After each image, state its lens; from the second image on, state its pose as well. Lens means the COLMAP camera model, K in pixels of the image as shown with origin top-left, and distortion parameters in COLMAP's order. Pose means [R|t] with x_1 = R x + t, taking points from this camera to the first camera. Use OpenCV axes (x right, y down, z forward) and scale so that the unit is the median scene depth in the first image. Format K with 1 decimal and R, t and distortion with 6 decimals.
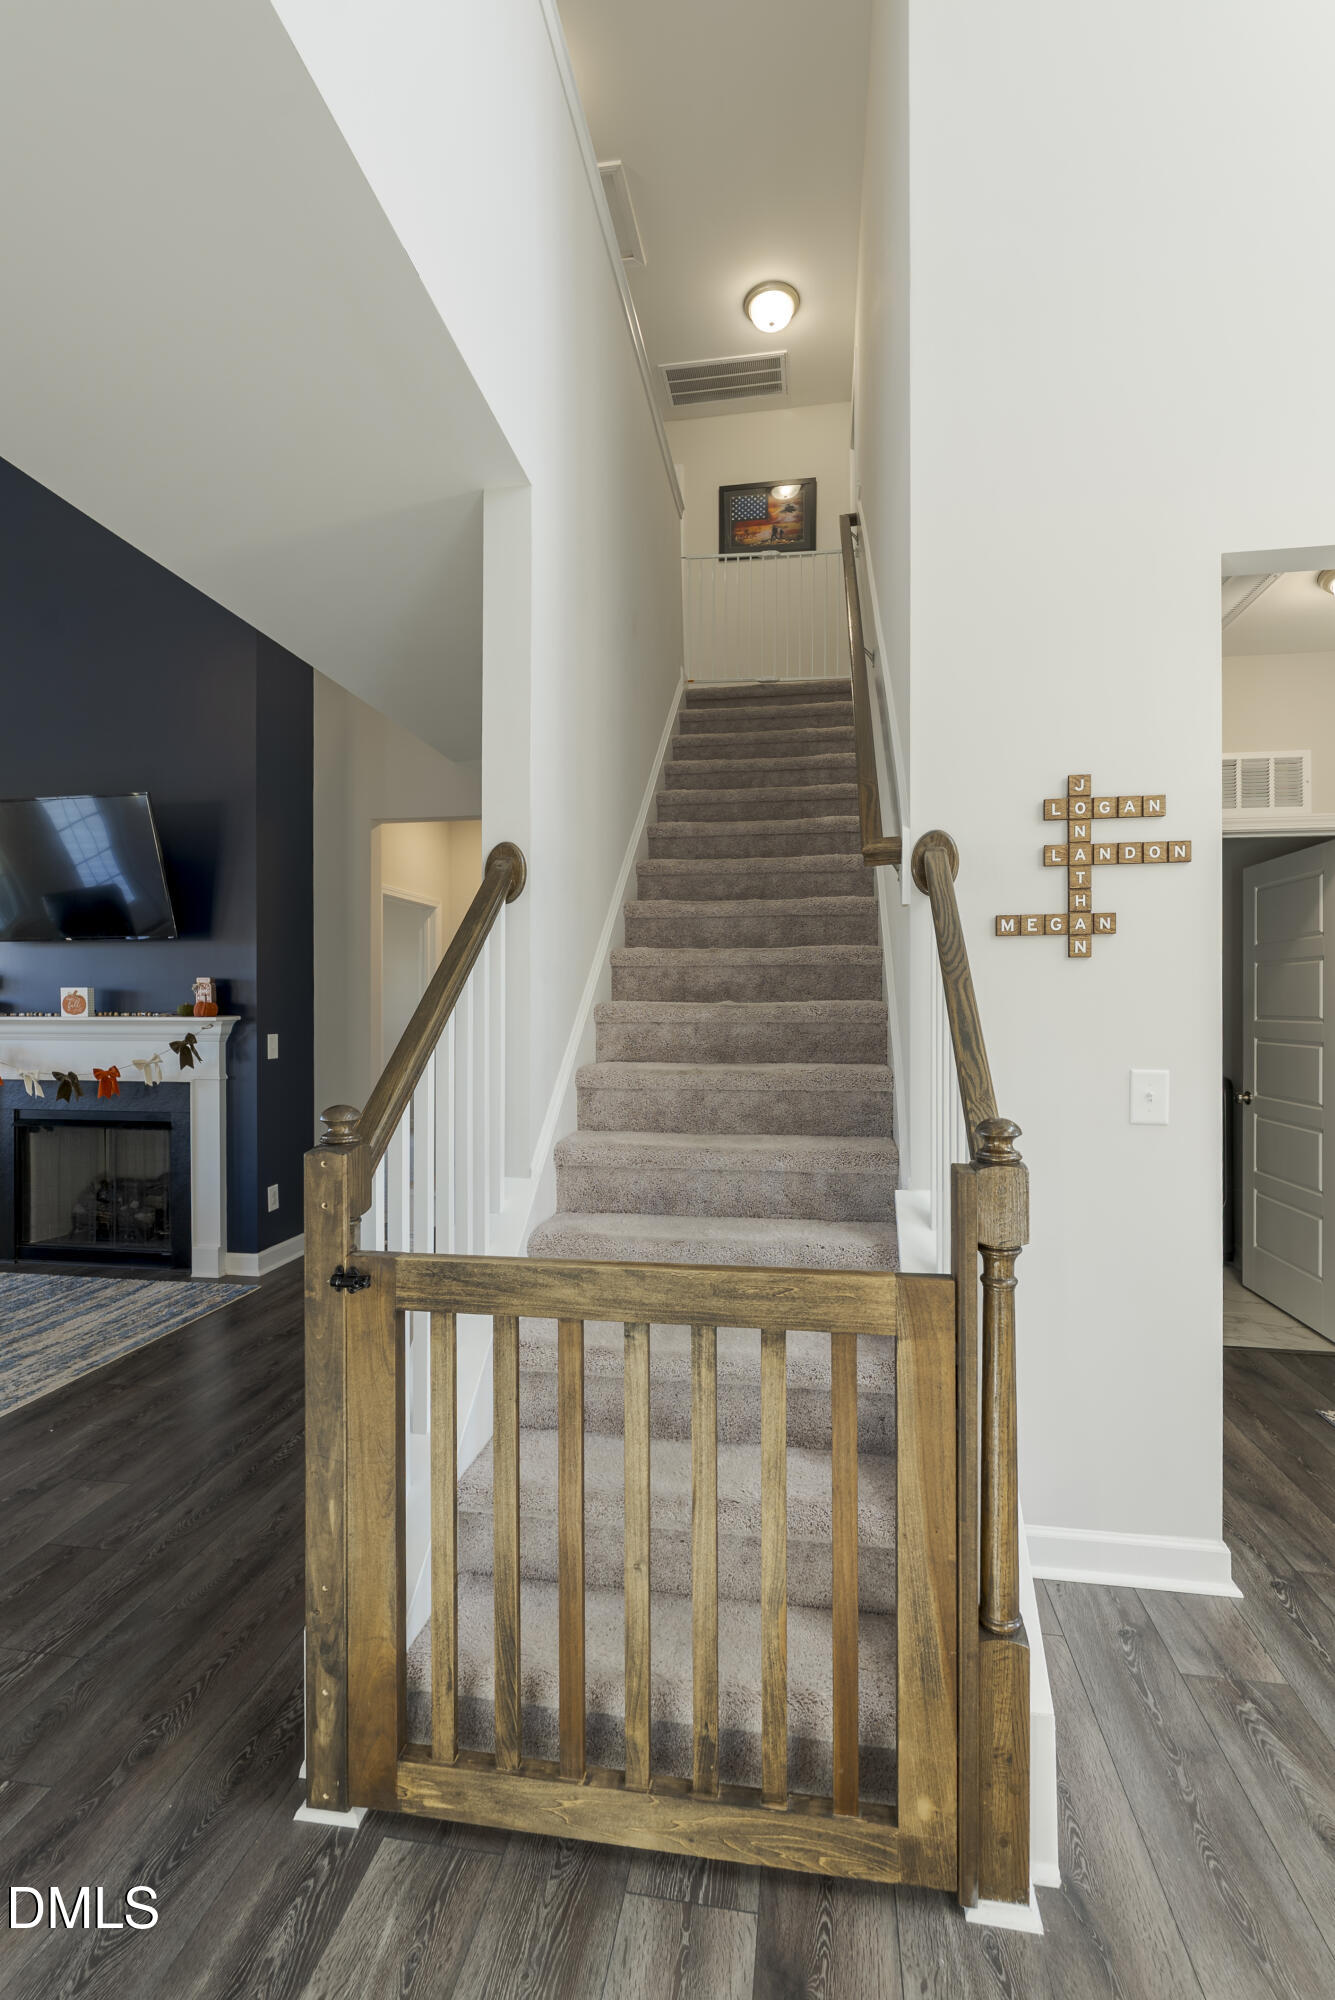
lens RADIAL K [[908.8, 0, 666.5], [0, 908.8, 1008.8], [0, 0, 1]] dist [-0.001804, -0.000262]
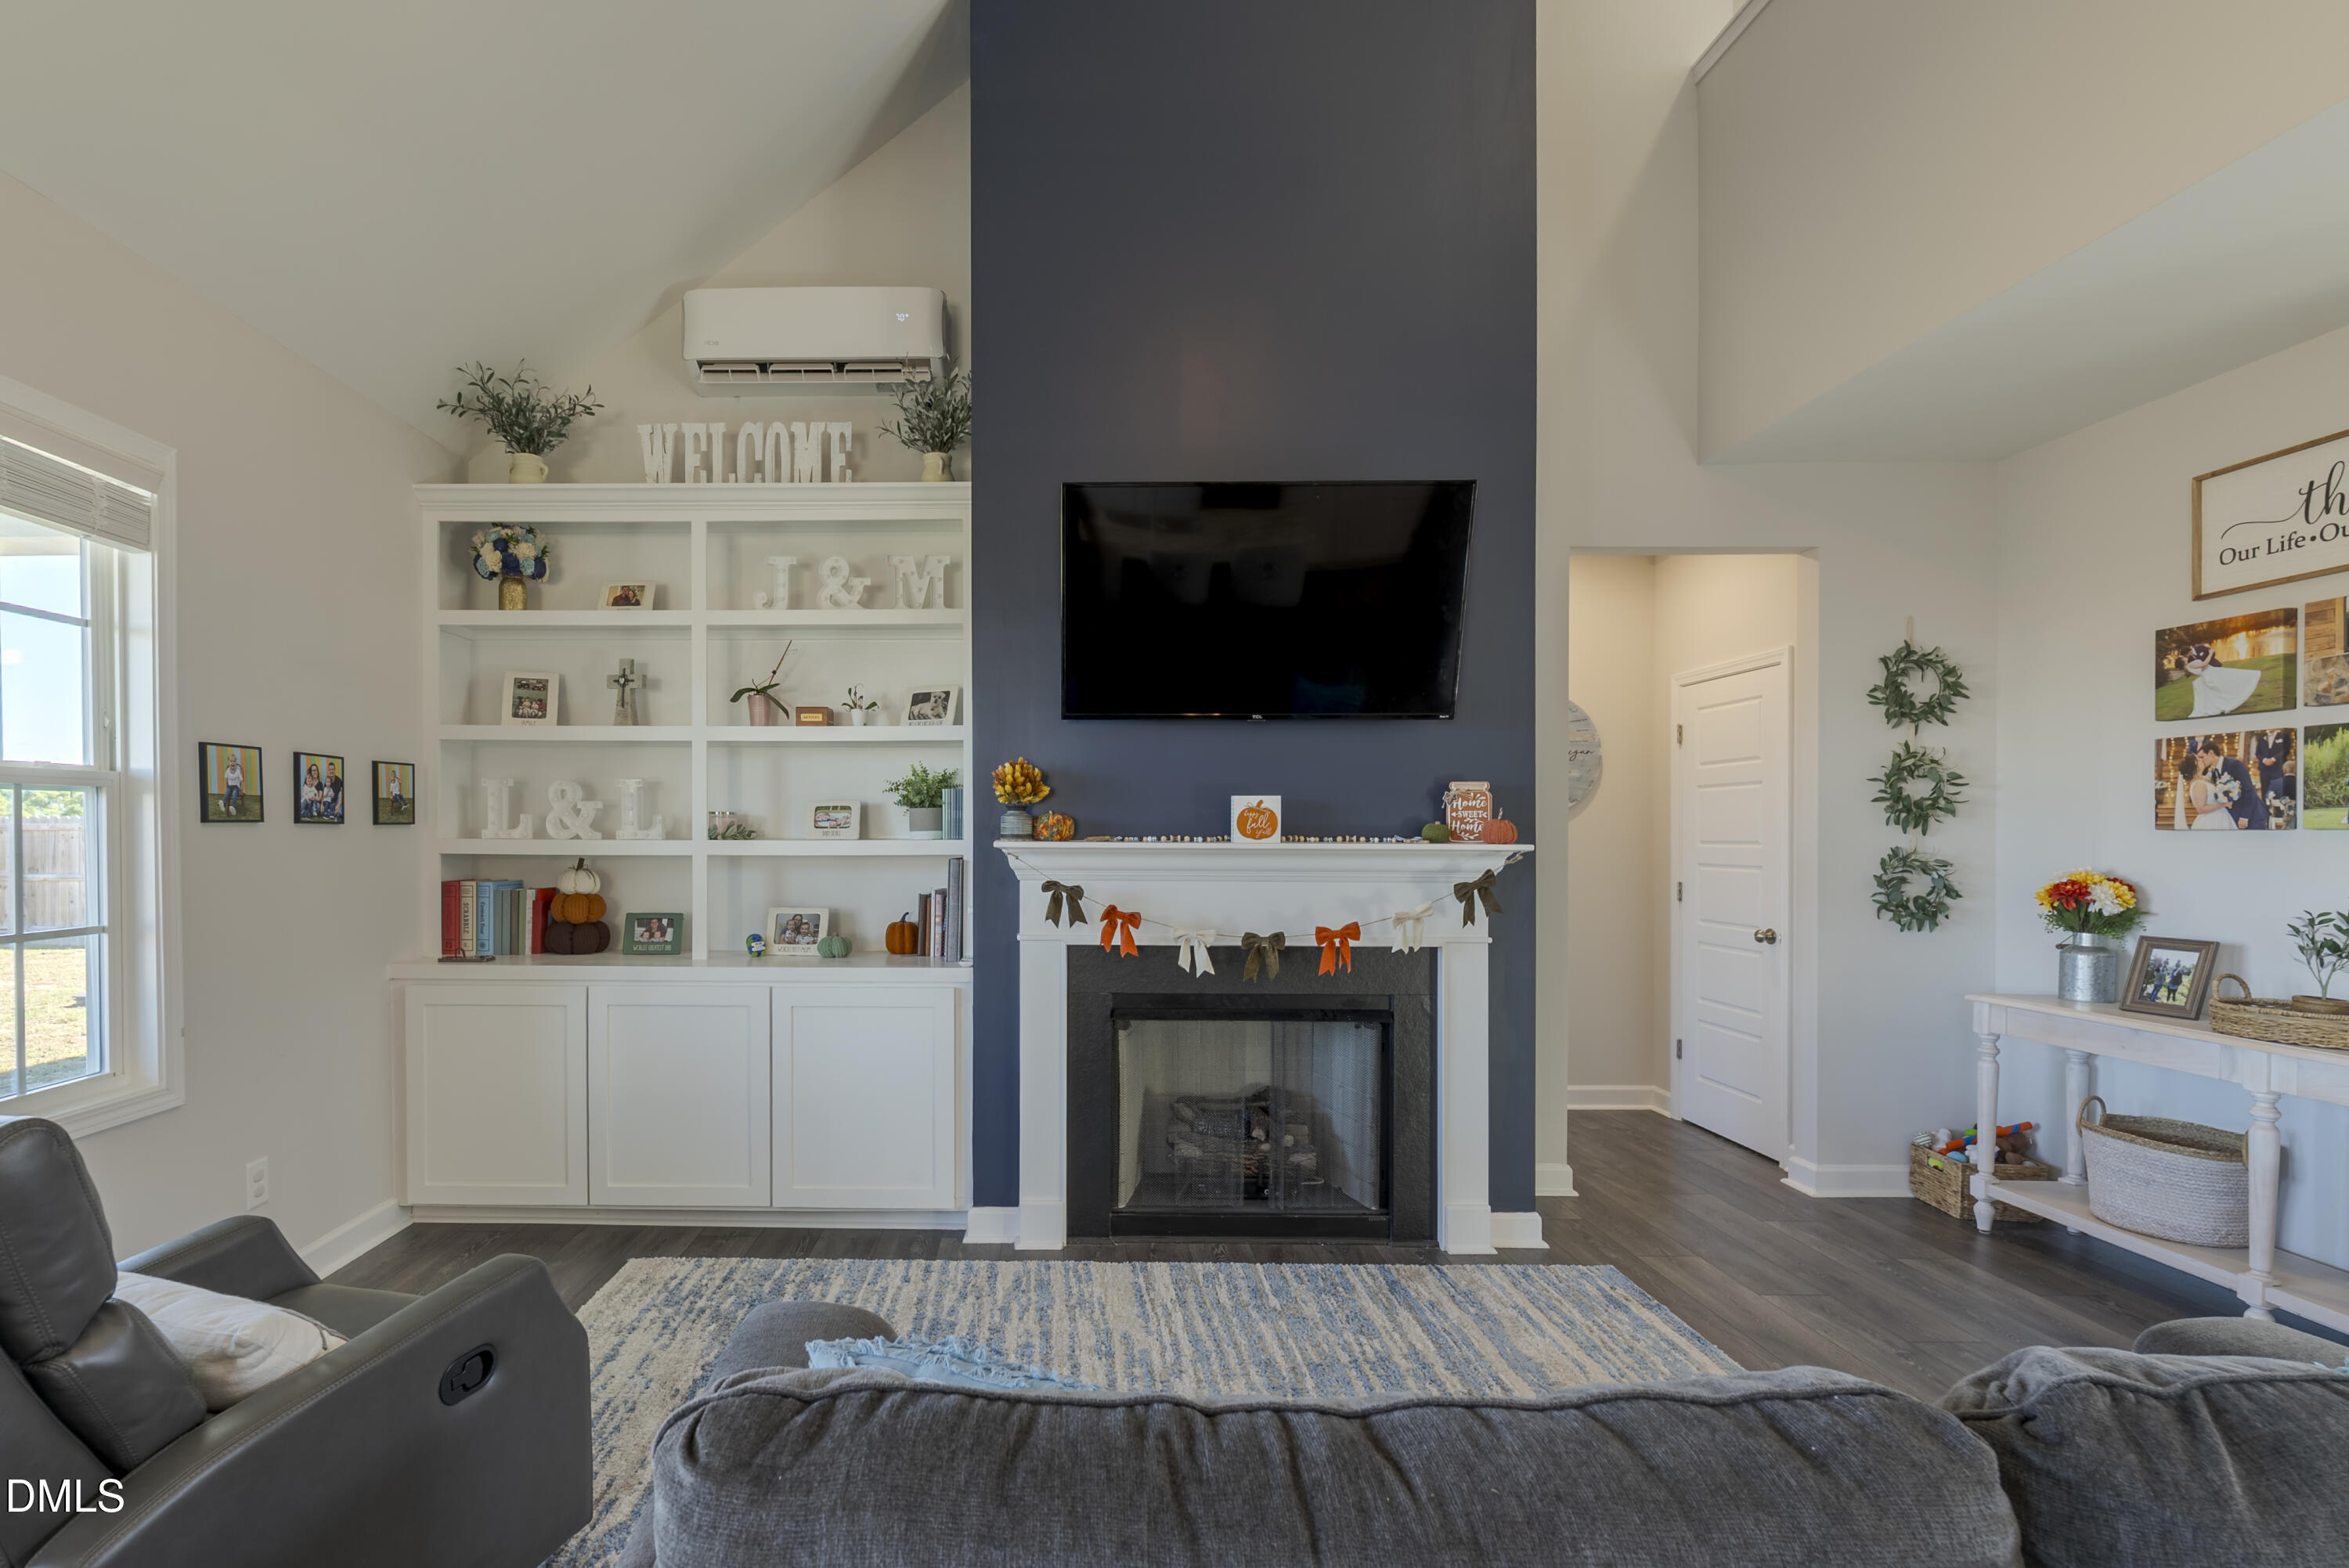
lens RADIAL K [[1107.3, 0, 1027.6], [0, 1107.3, 842.1], [0, 0, 1]] dist [-0.003041, -0.000325]
pose [[0.988549, 0.004854, 0.150822, -1.034599], [-0.005444, 0.999979, 0.003500, 0.007438], [-0.150802, -0.004281, 0.988555, 0.313195]]
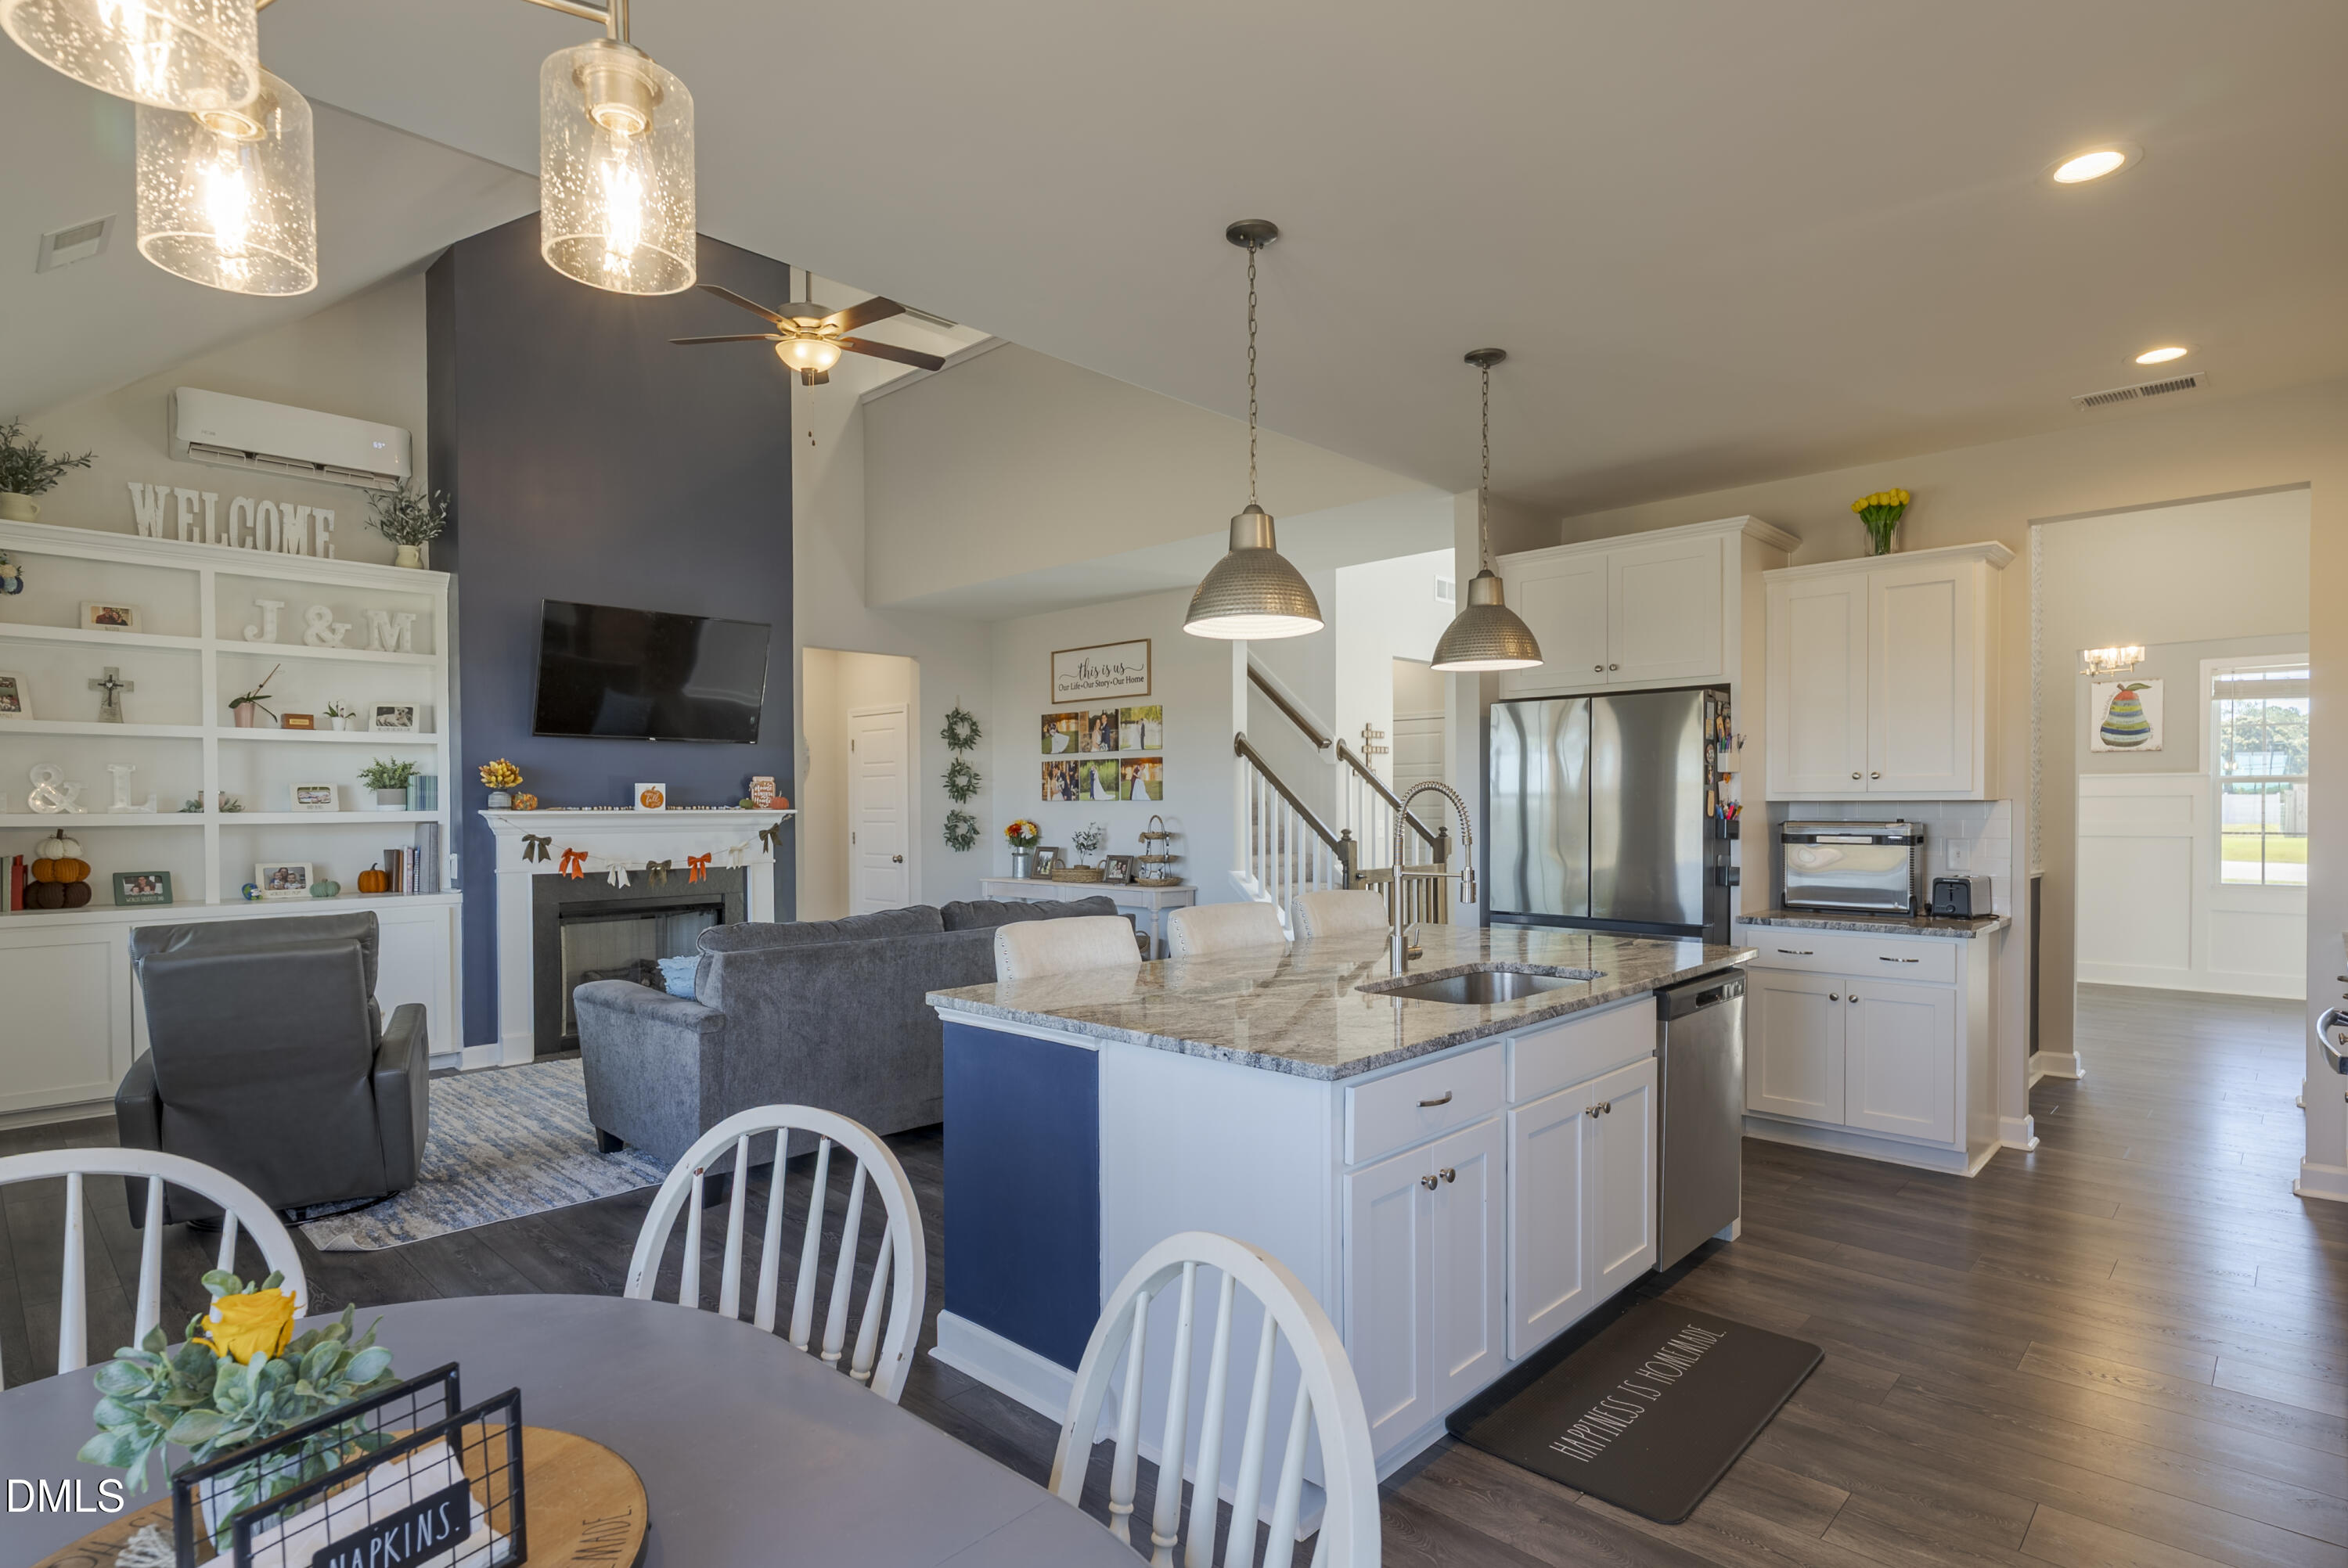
lens RADIAL K [[1183.8, 0, 1172.0], [0, 1183.8, 798.7], [0, 0, 1]] dist [0.003055, 0.000674]
pose [[0.560982, 0.004514, 0.827816, -1.658147], [0.006434, 0.999931, -0.009813, 0.014401], [-0.827803, 0.010831, 0.560914, -0.345432]]
